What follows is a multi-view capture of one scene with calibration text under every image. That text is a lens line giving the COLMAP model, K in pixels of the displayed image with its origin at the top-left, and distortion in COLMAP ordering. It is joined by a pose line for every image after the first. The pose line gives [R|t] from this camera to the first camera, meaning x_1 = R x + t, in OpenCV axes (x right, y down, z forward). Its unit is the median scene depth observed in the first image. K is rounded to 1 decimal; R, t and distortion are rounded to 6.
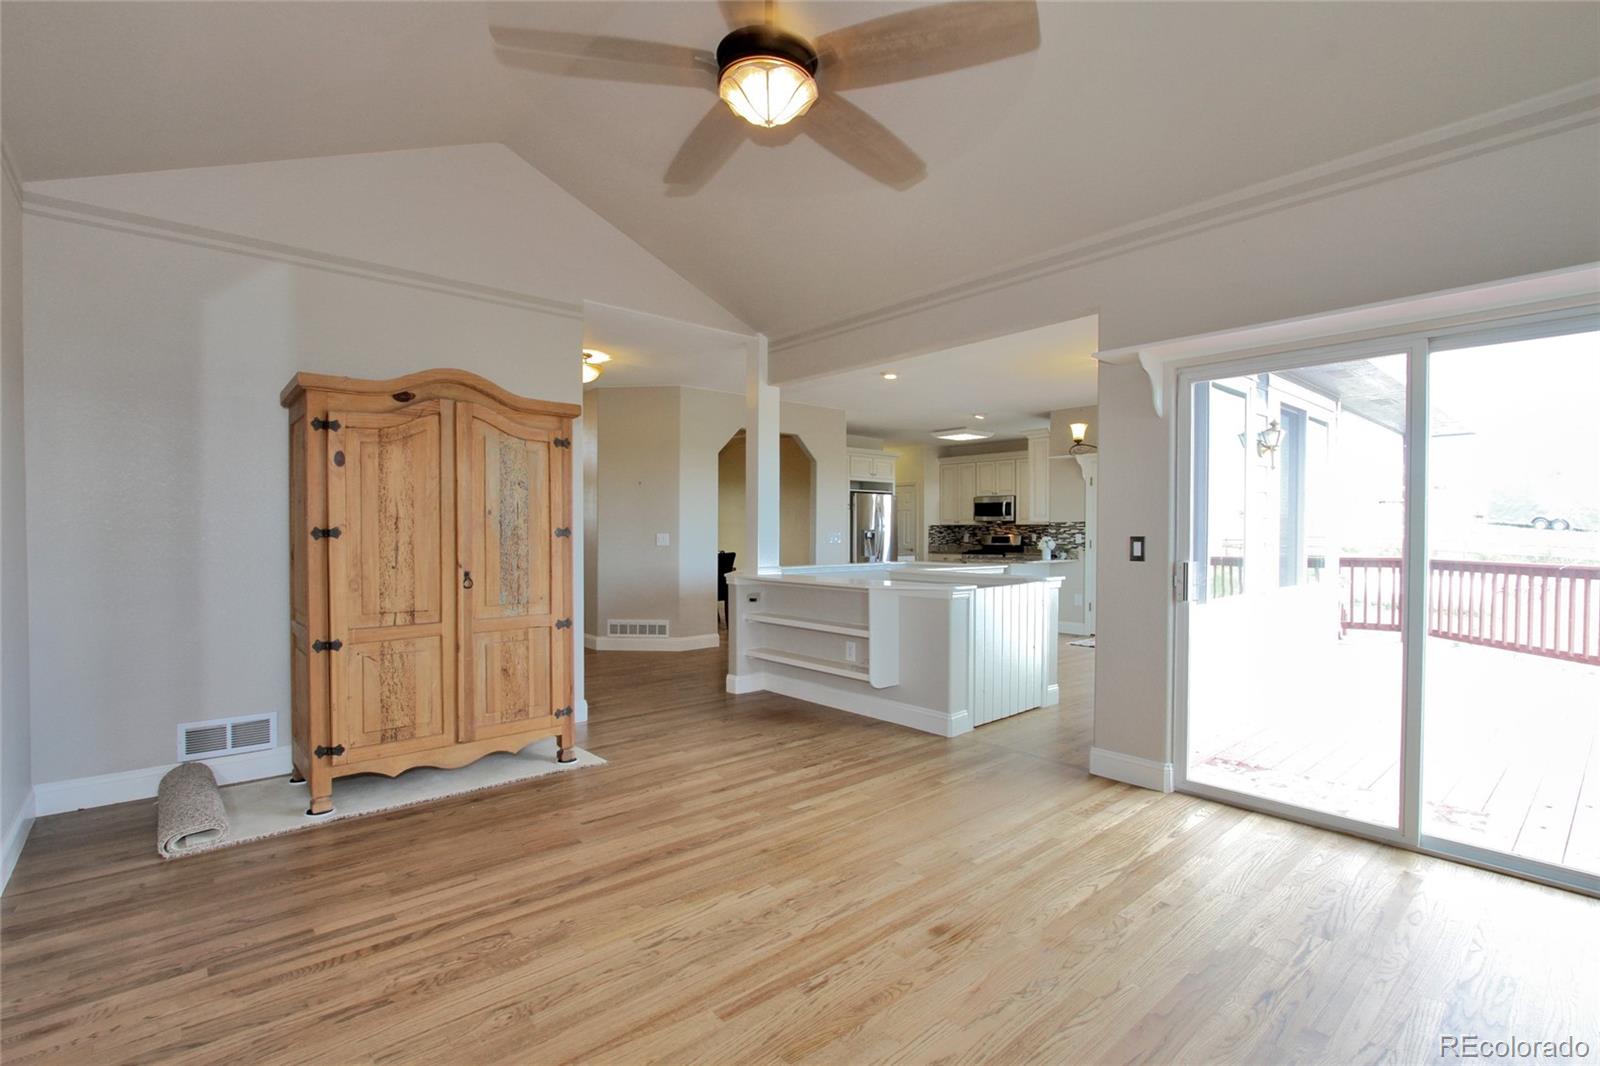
lens RADIAL K [[739.0, 0, 798.9], [0, 739.0, 544.1], [0, 0, 1]] dist [-0.011071, 0.001649]
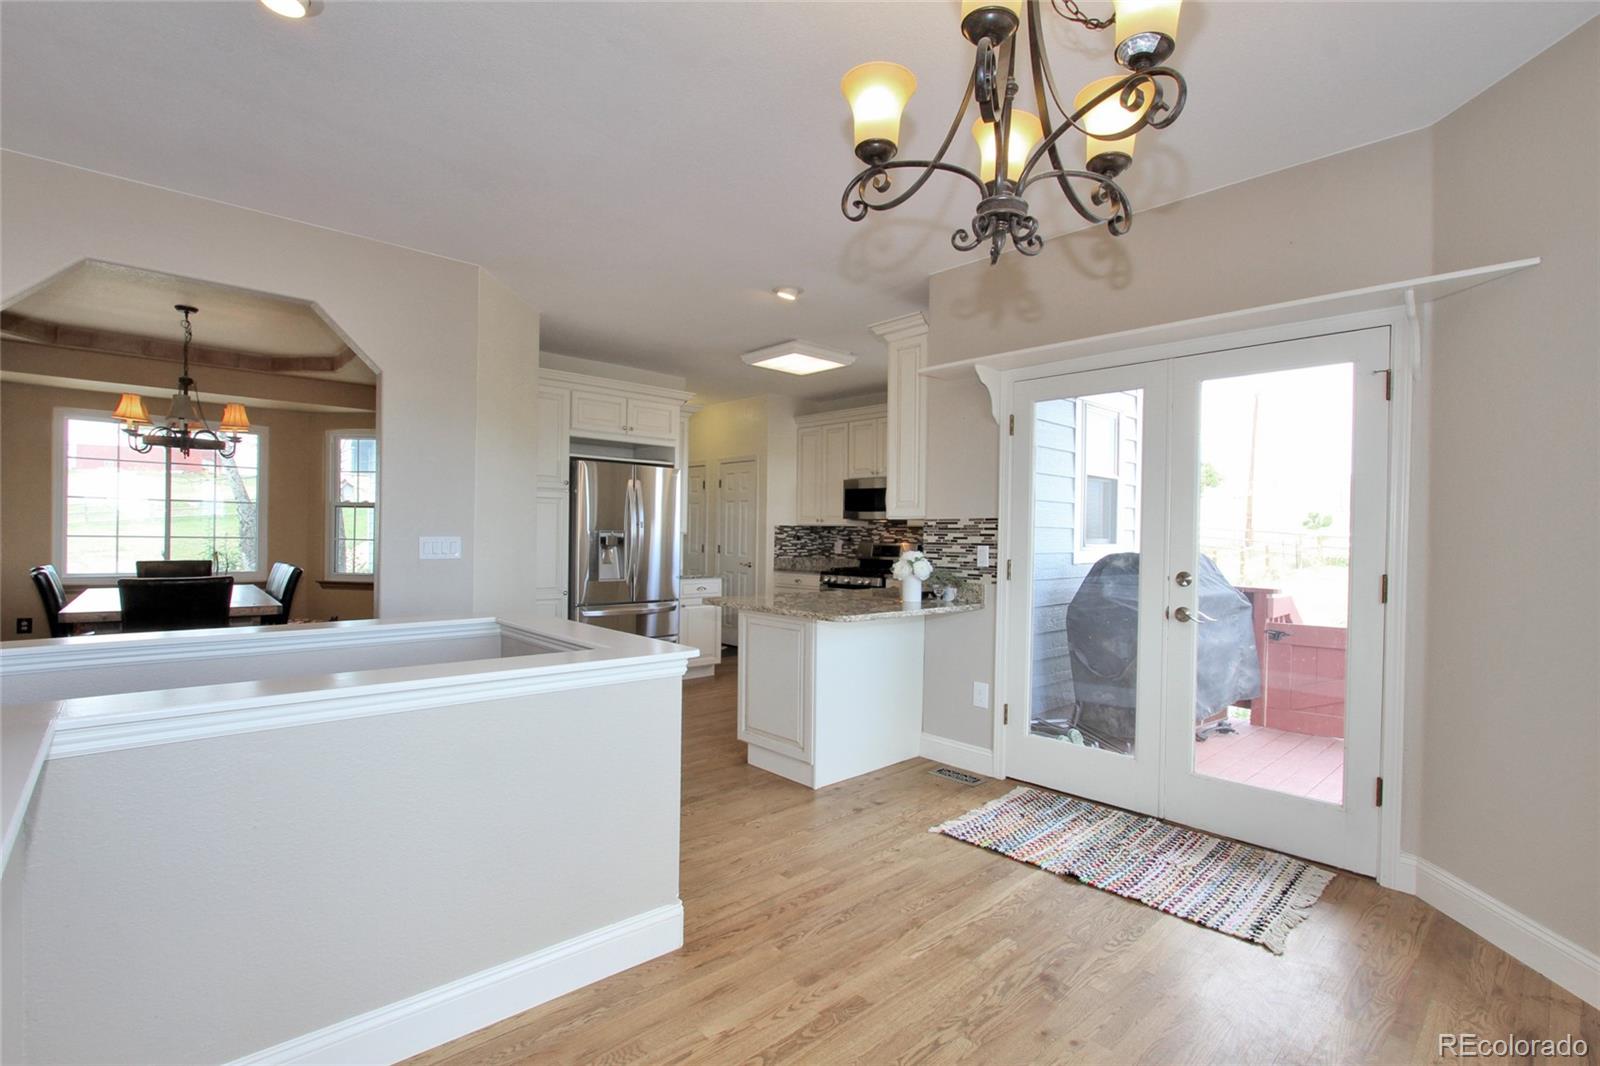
lens RADIAL K [[739.0, 0, 797.8], [0, 739.0, 534.9], [0, 0, 1]] dist [-0.011071, 0.001649]
pose [[0.999492, 0.011440, 0.029756, 0.188841], [-0.010954, 0.999805, -0.016417, -0.008611], [-0.029938, 0.016083, 0.999422, 0.417452]]
